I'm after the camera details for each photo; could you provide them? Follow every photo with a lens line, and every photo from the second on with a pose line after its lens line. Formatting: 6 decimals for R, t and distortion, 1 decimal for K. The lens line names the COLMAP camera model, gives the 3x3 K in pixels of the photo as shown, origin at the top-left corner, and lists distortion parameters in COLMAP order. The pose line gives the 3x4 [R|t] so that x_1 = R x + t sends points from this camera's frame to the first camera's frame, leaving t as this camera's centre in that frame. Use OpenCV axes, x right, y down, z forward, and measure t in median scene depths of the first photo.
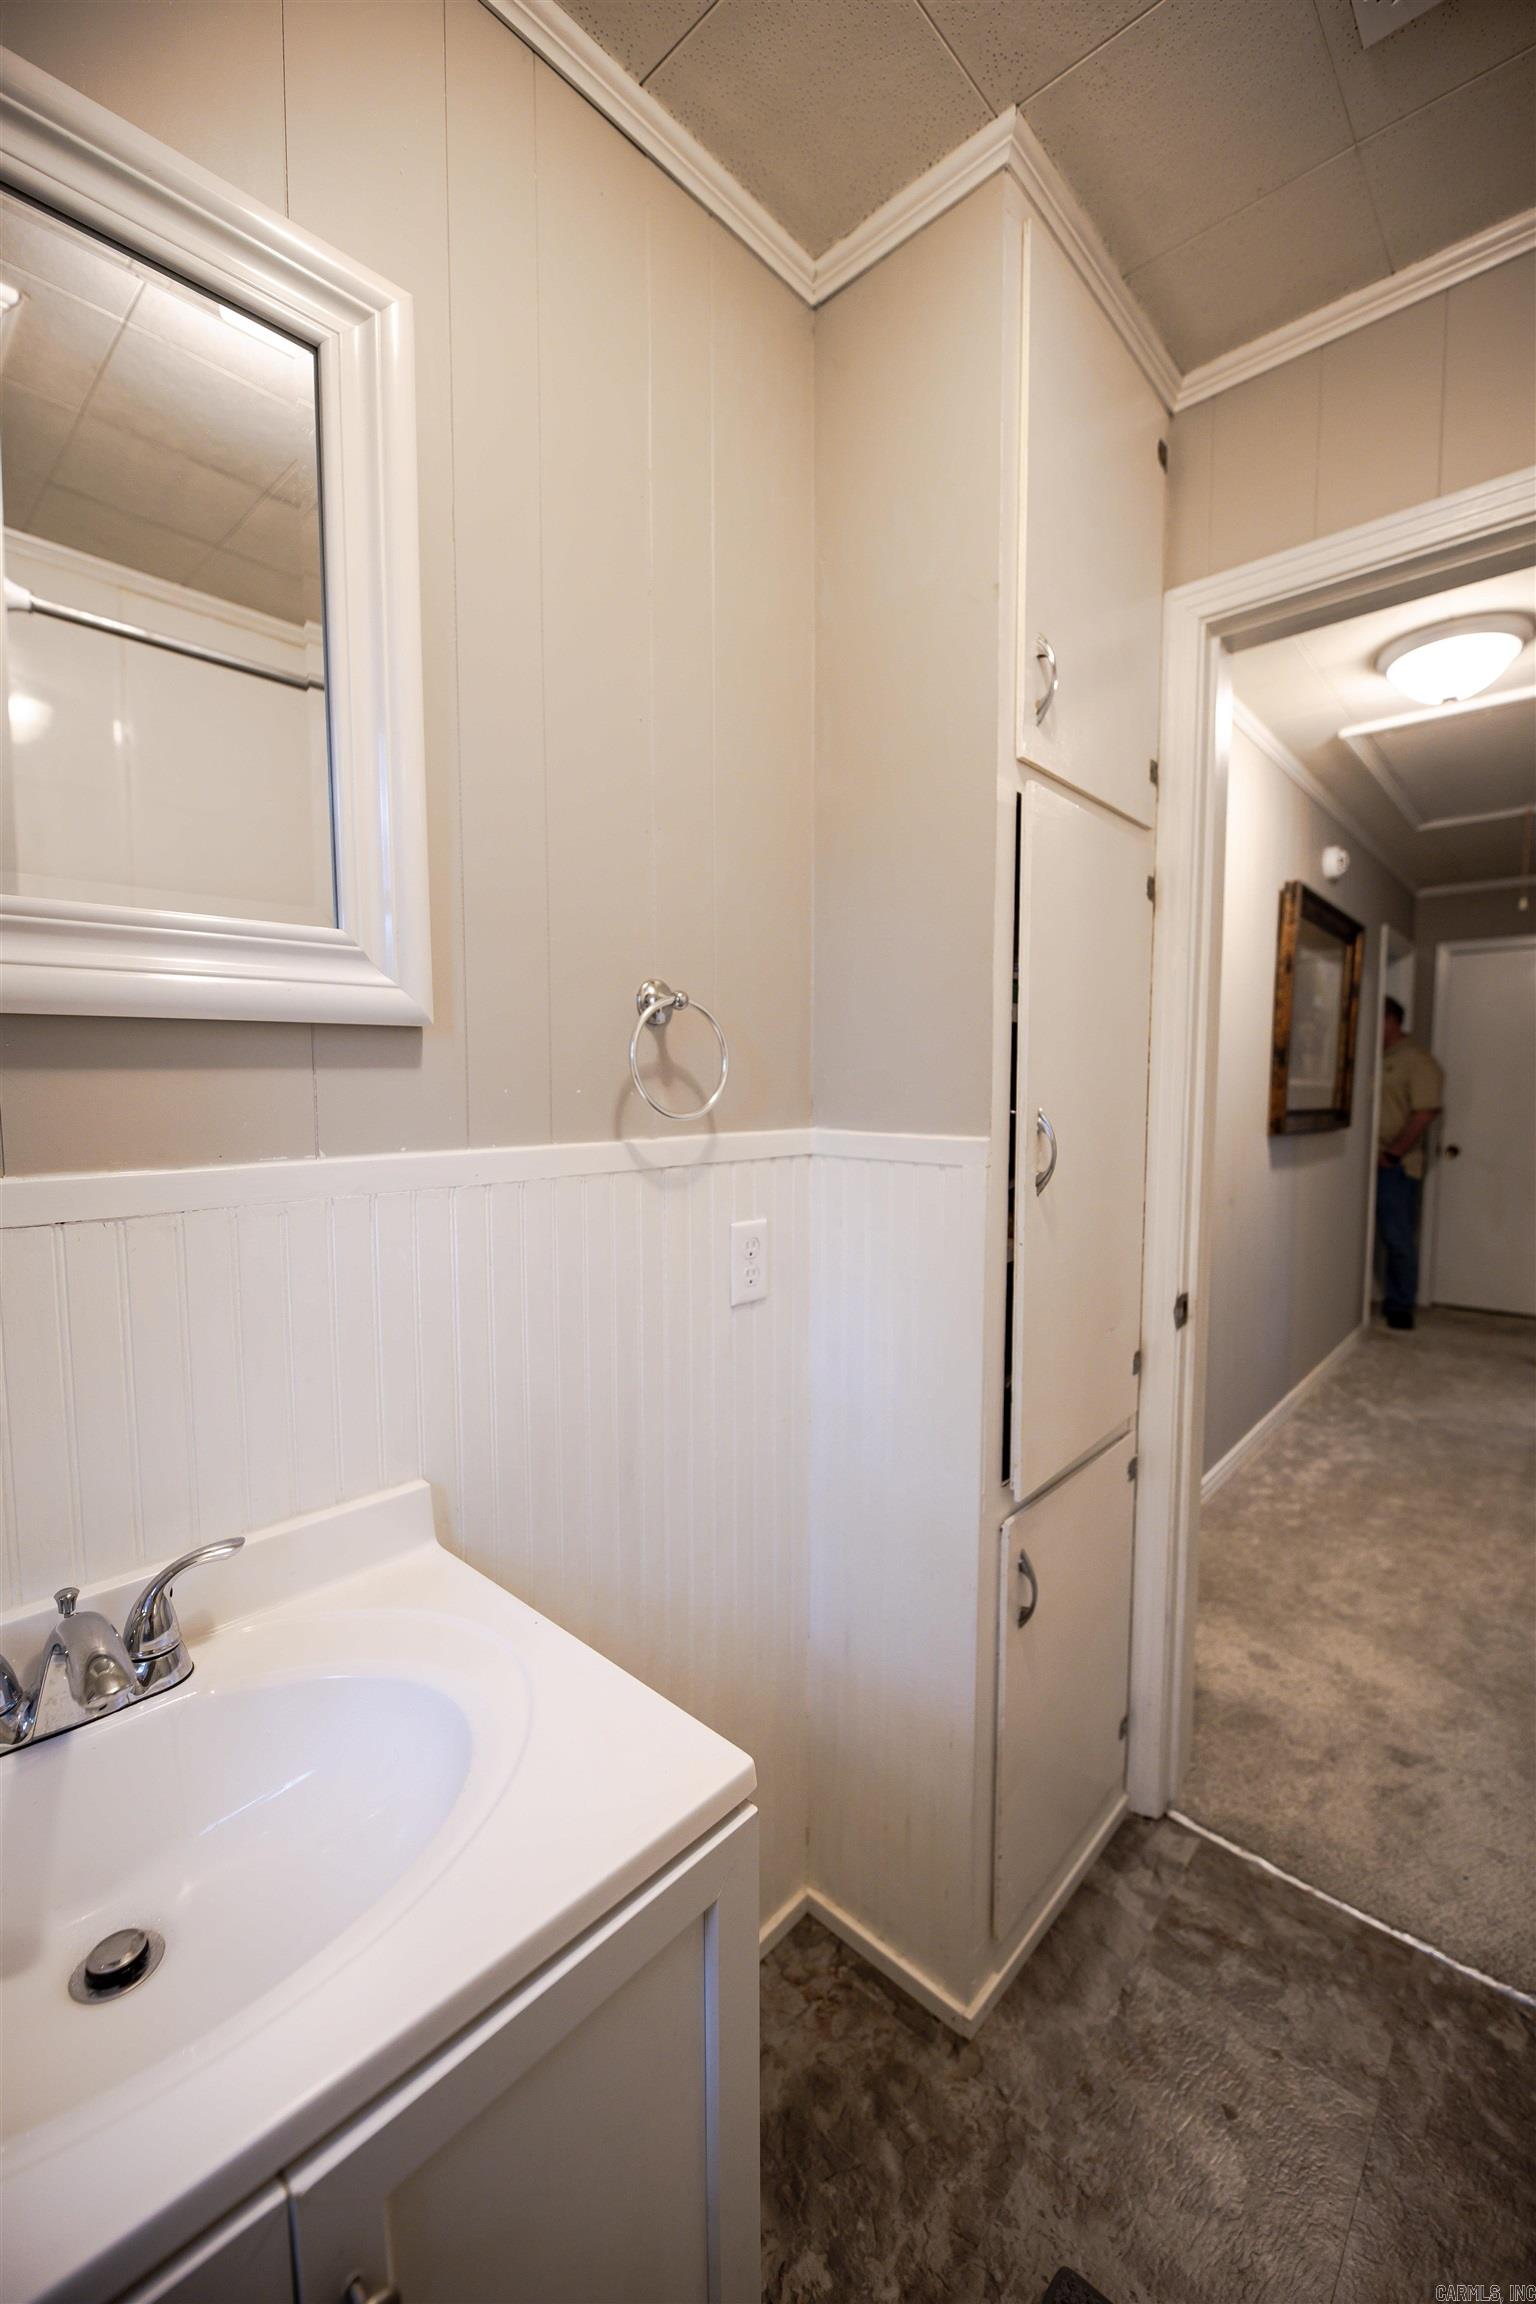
lens RADIAL K [[922.1, 0, 772.7], [0, 922.1, 1153.8], [0, 0, 1]] dist [-0.001858, -0.001576]
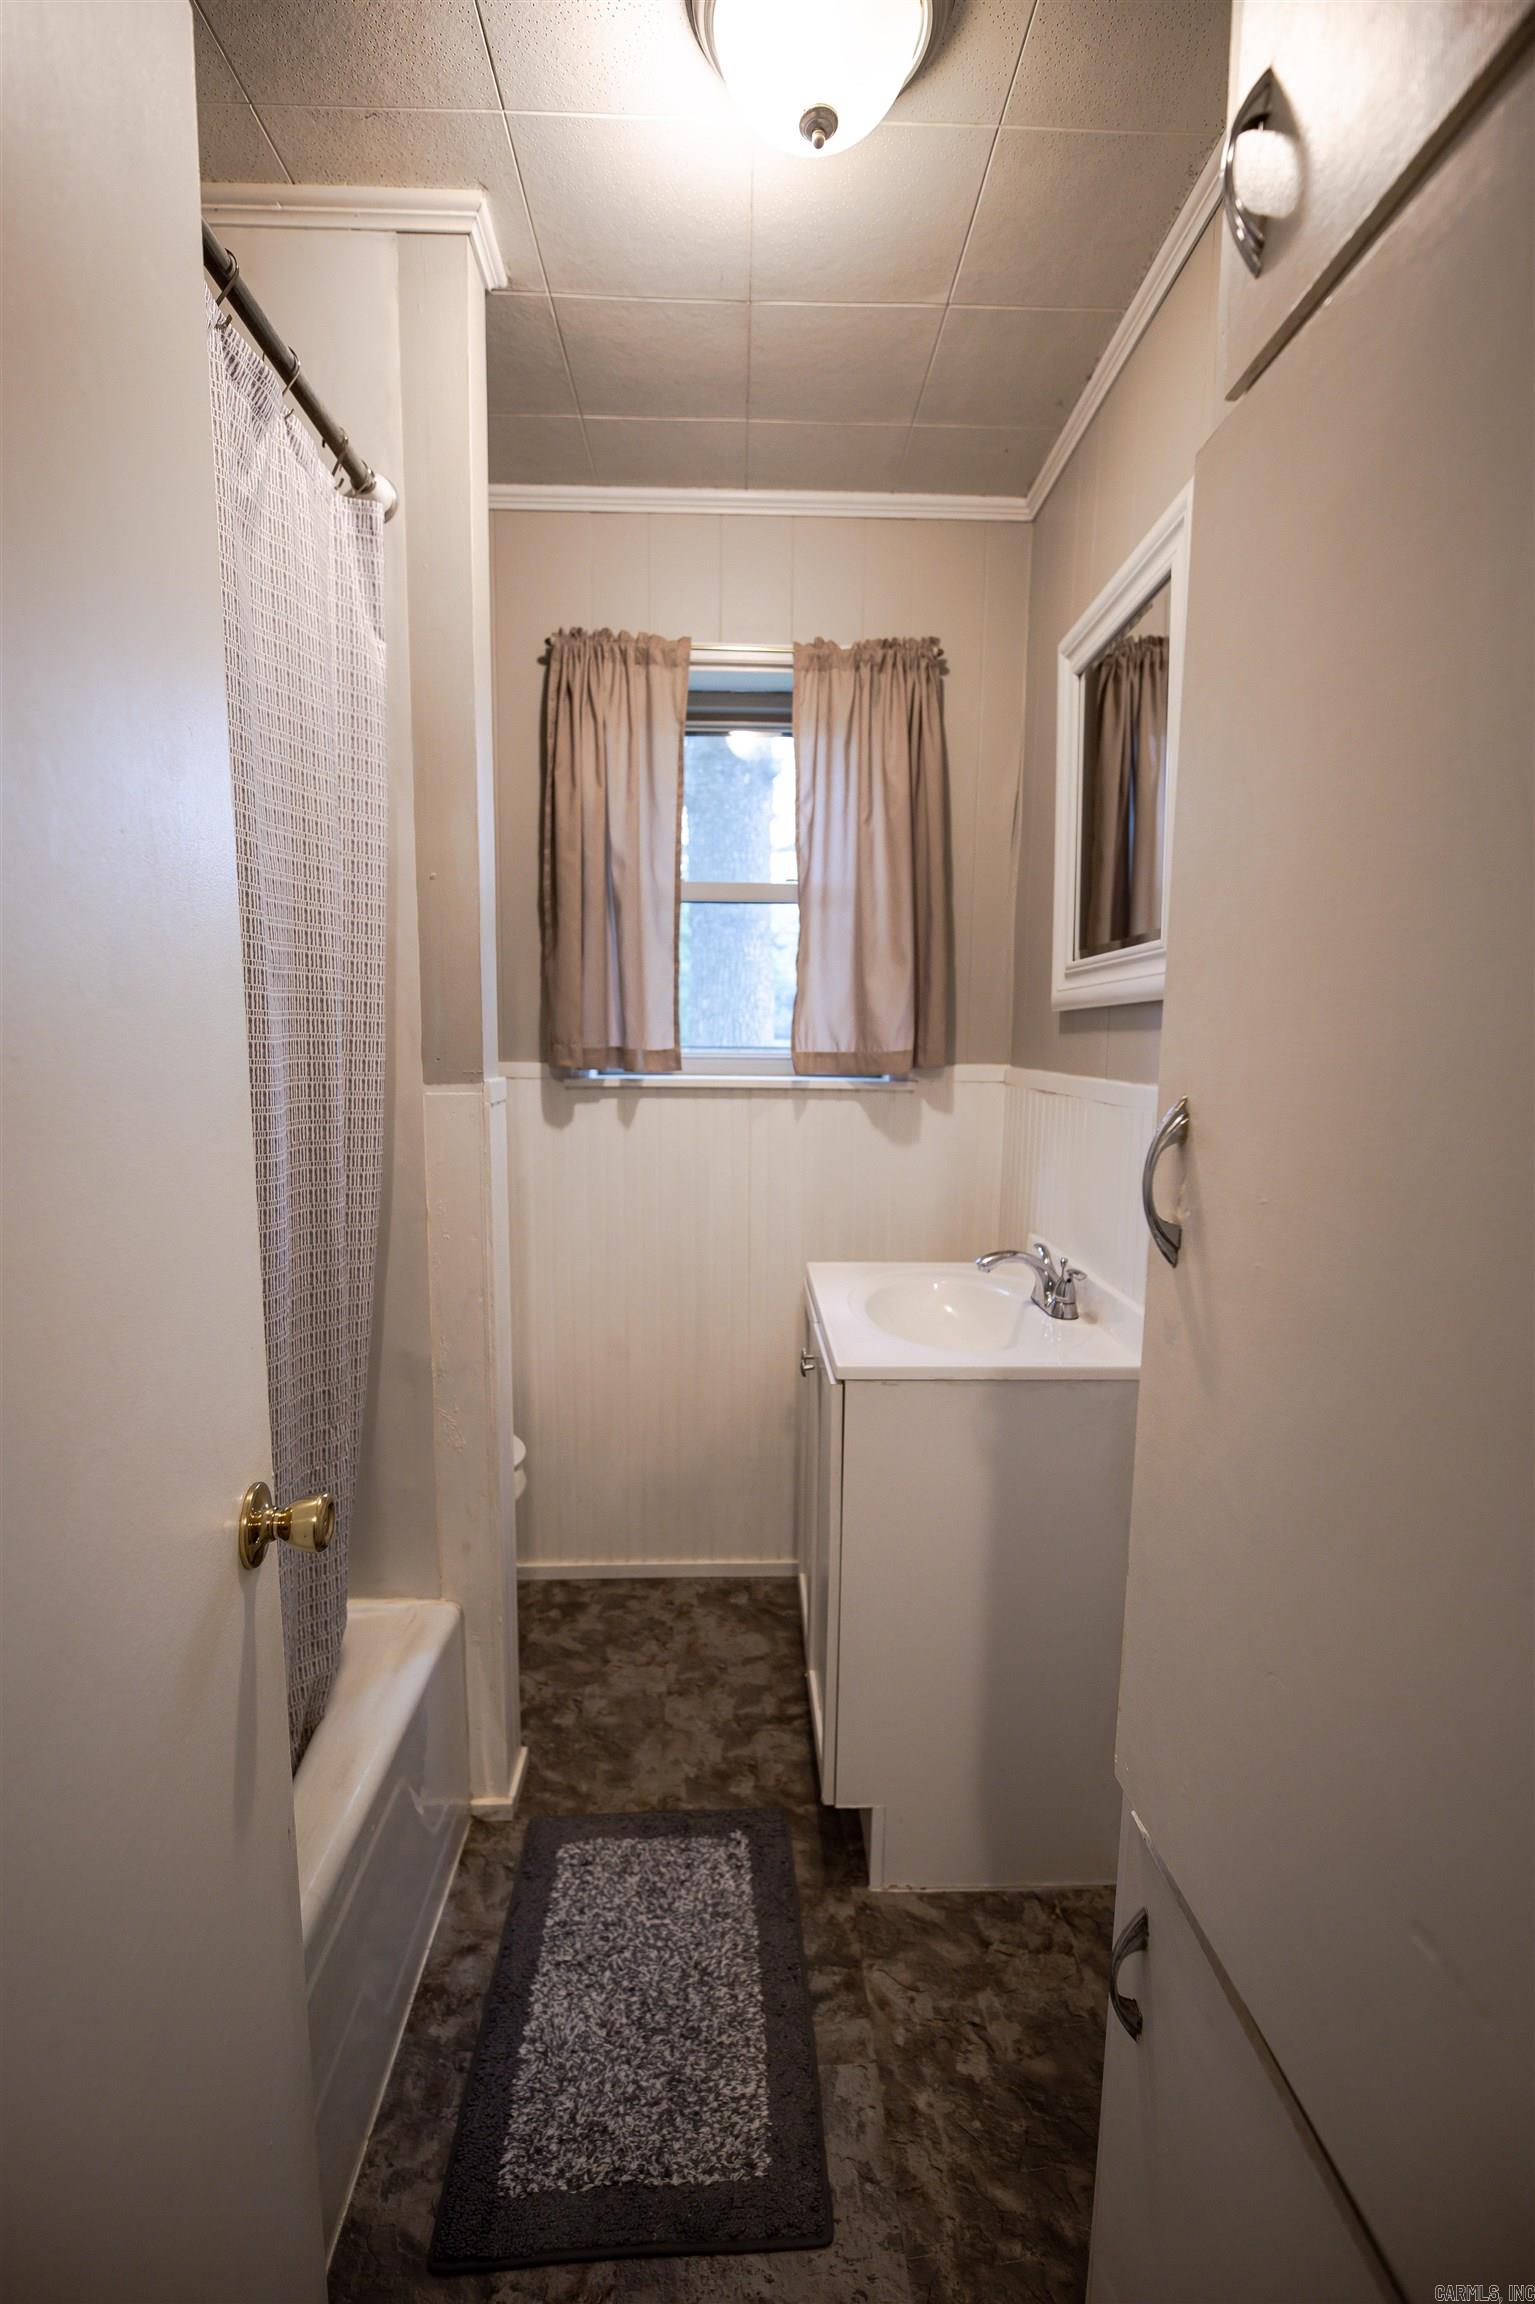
lens RADIAL K [[922.1, 0, 762.6], [0, 922.1, 1143.7], [0, 0, 1]] dist [-0.001858, -0.001576]
pose [[-0.707798, 0.069252, -0.703012, 0.959816], [-0.061084, 0.985456, 0.158575, -0.097300], [0.703768, 0.155182, -0.693274, 1.420597]]
